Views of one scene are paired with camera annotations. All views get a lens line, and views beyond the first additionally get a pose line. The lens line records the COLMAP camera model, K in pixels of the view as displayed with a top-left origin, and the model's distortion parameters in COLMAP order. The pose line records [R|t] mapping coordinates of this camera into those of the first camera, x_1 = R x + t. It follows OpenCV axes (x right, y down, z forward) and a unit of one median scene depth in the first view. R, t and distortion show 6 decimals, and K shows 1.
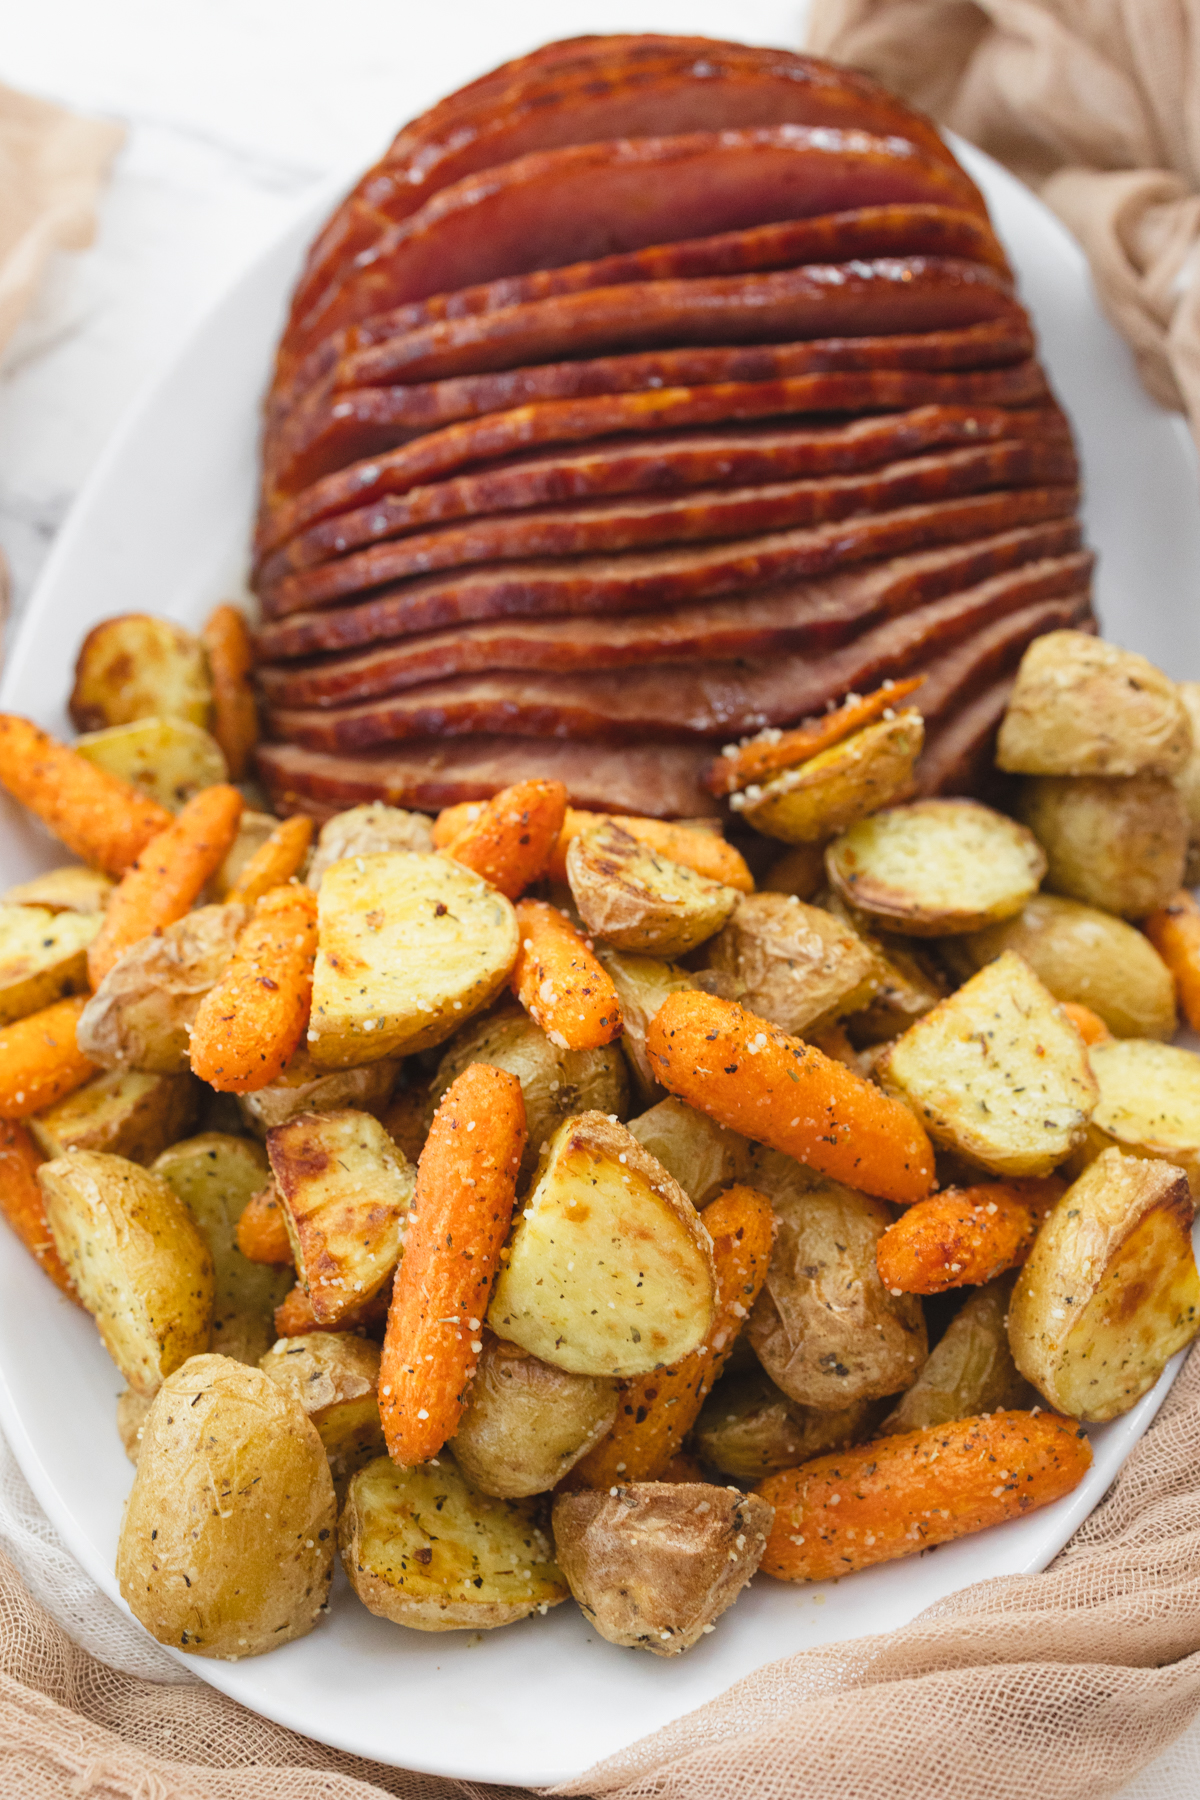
lens RADIAL K [[1875.2, 0, 595.5], [0, 1875.2, 921.5], [0, 0, 1]] dist [0.028561, -0.001165]
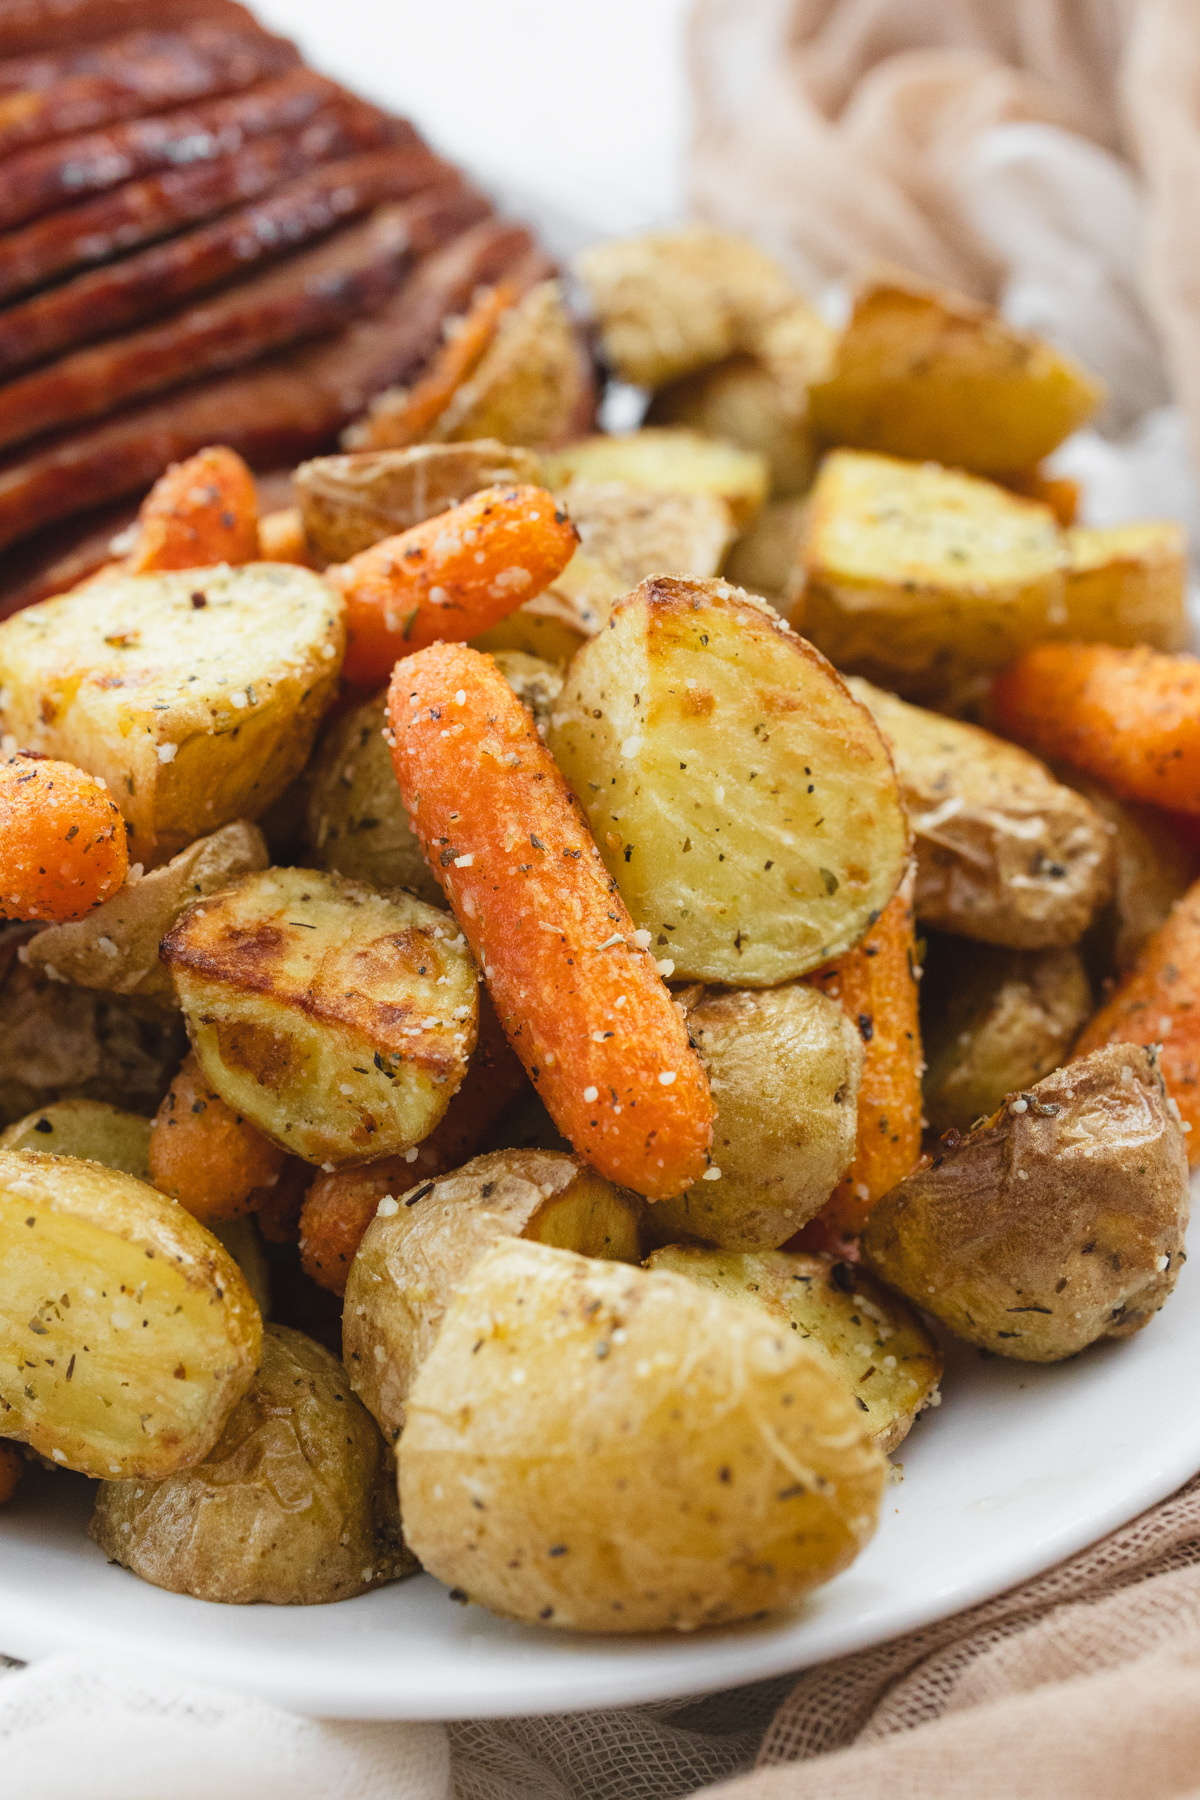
lens RADIAL K [[2322.6, 0, 548.9], [0, 2322.6, 928.4], [0, 0, 1]] dist [0.039908, 0.023622]
pose [[0.783358, -0.398753, 0.476808, -0.429835], [0.525577, 0.834469, -0.165619, 0.295281], [-0.331840, 0.380338, 0.863264, 0.318400]]
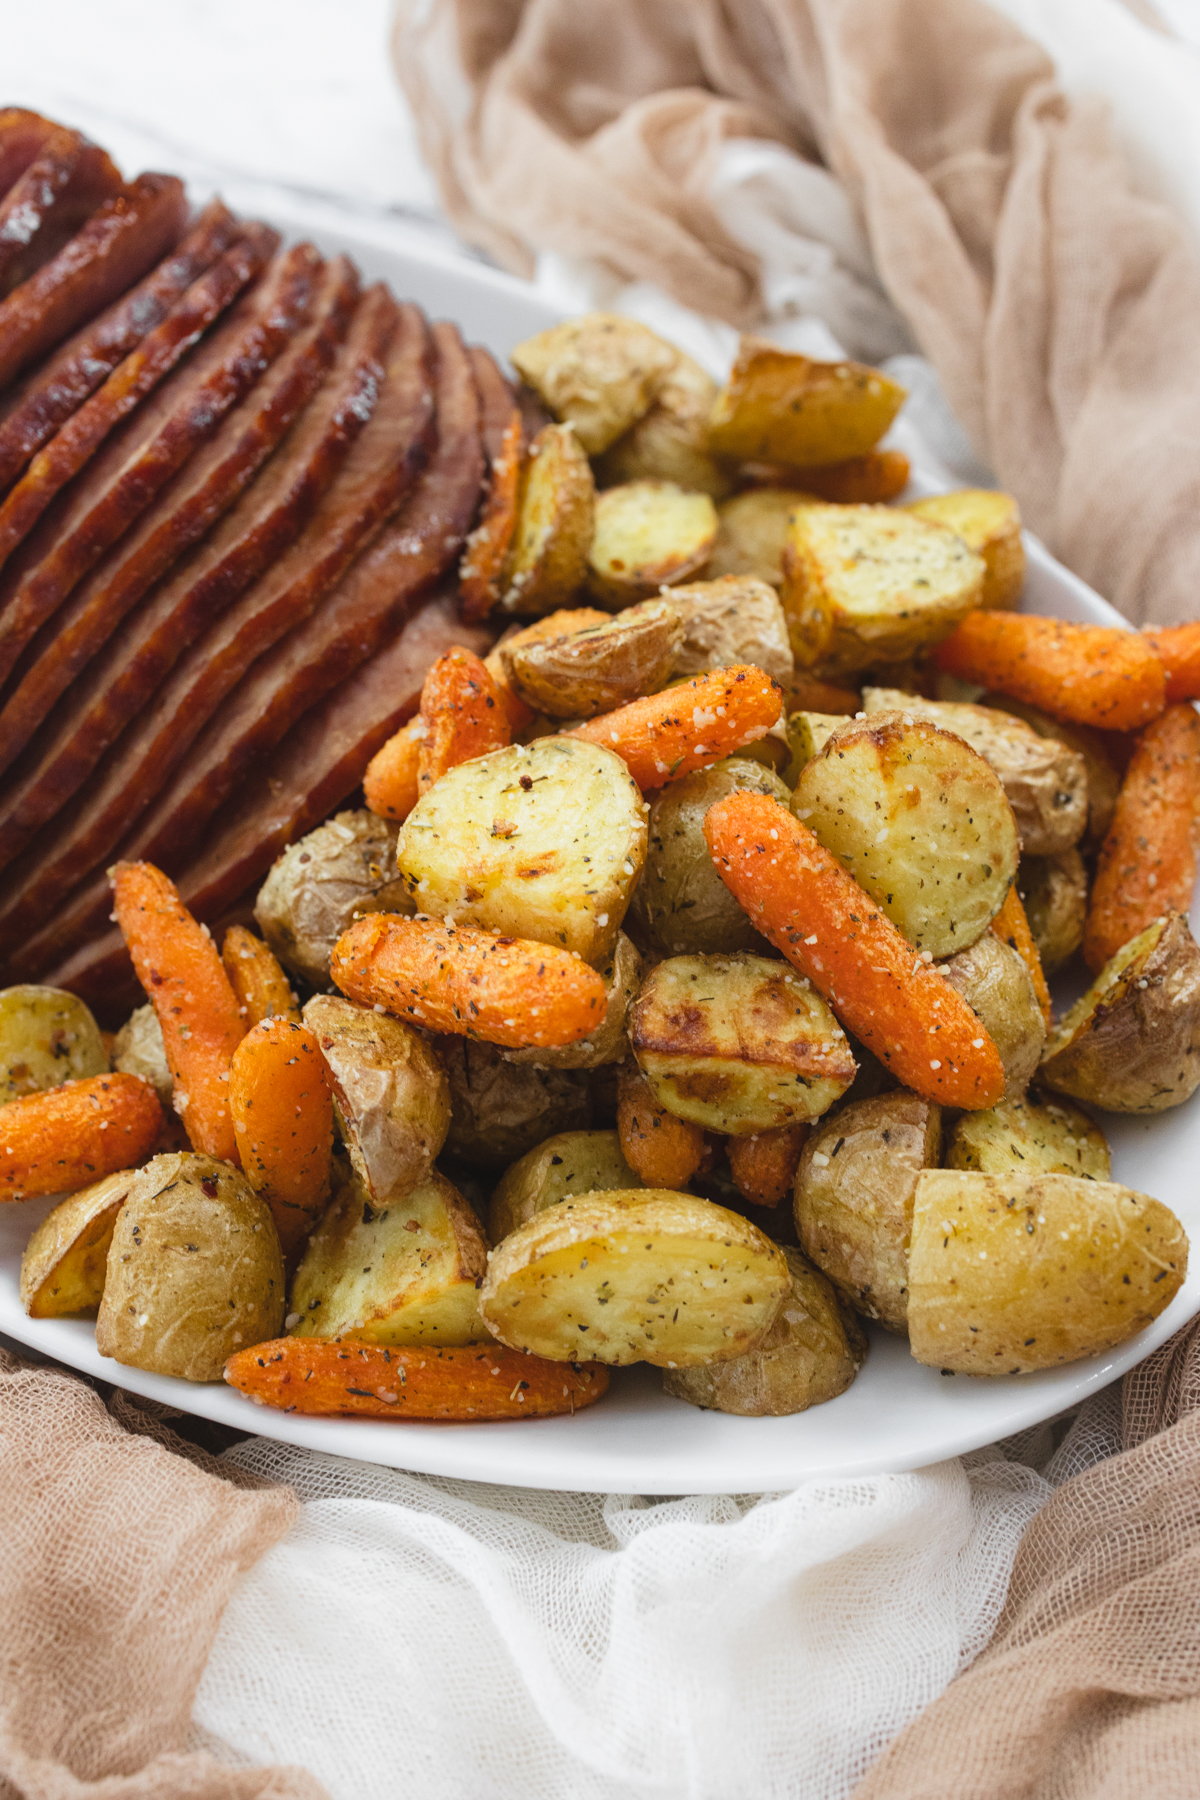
lens RADIAL K [[1914.7, 0, 594.7], [0, 1914.7, 911.2], [0, 0, 1]] dist [0.047324, 0.007365]
pose [[0.513812, -0.674482, 0.530162, -0.641861], [0.724342, 0.672207, 0.153191, -0.088531], [-0.459703, 0.305307, 0.833943, 0.203550]]
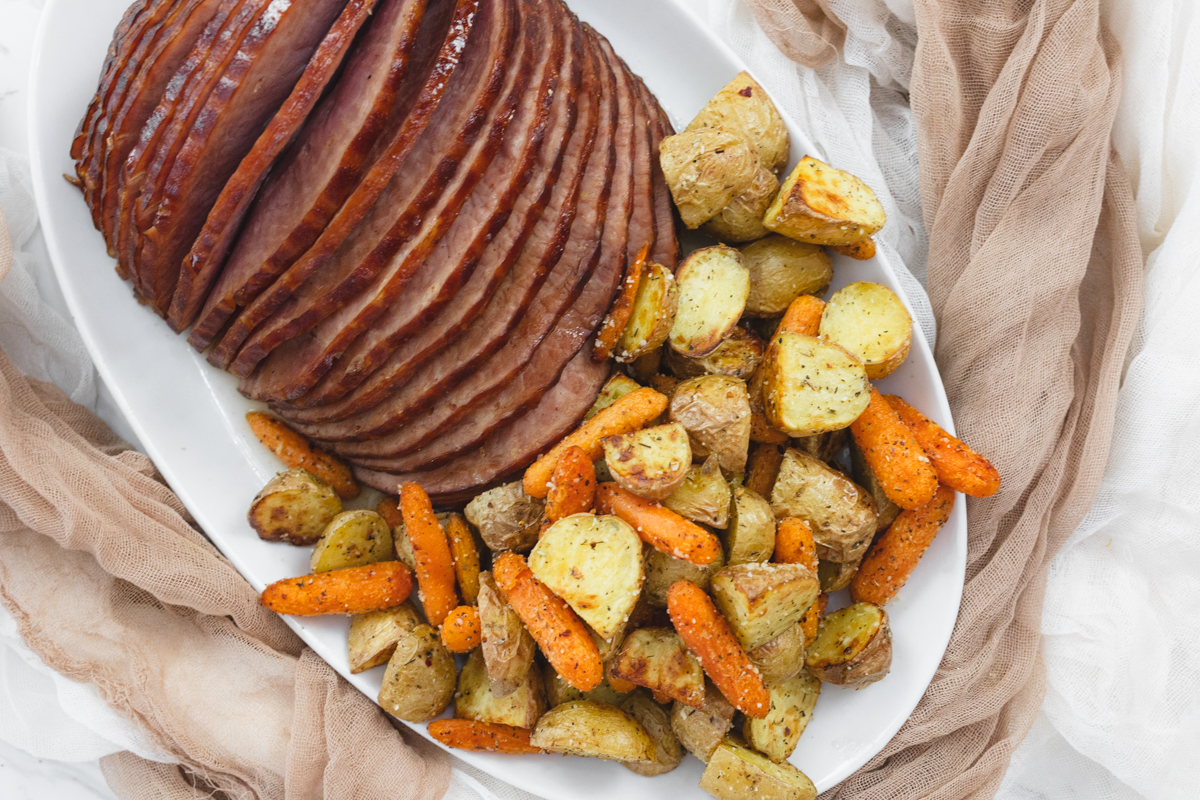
lens RADIAL K [[1250.1, 0, 600.0], [0, 1250.1, 400.0], [0, 0, 1]] dist [0.028561, -0.001165]
pose [[0.688466, -0.725064, 0.017241, 0.012540], [0.607344, 0.589355, 0.532723, -0.833502], [-0.396419, -0.356290, 0.846114, -0.083578]]
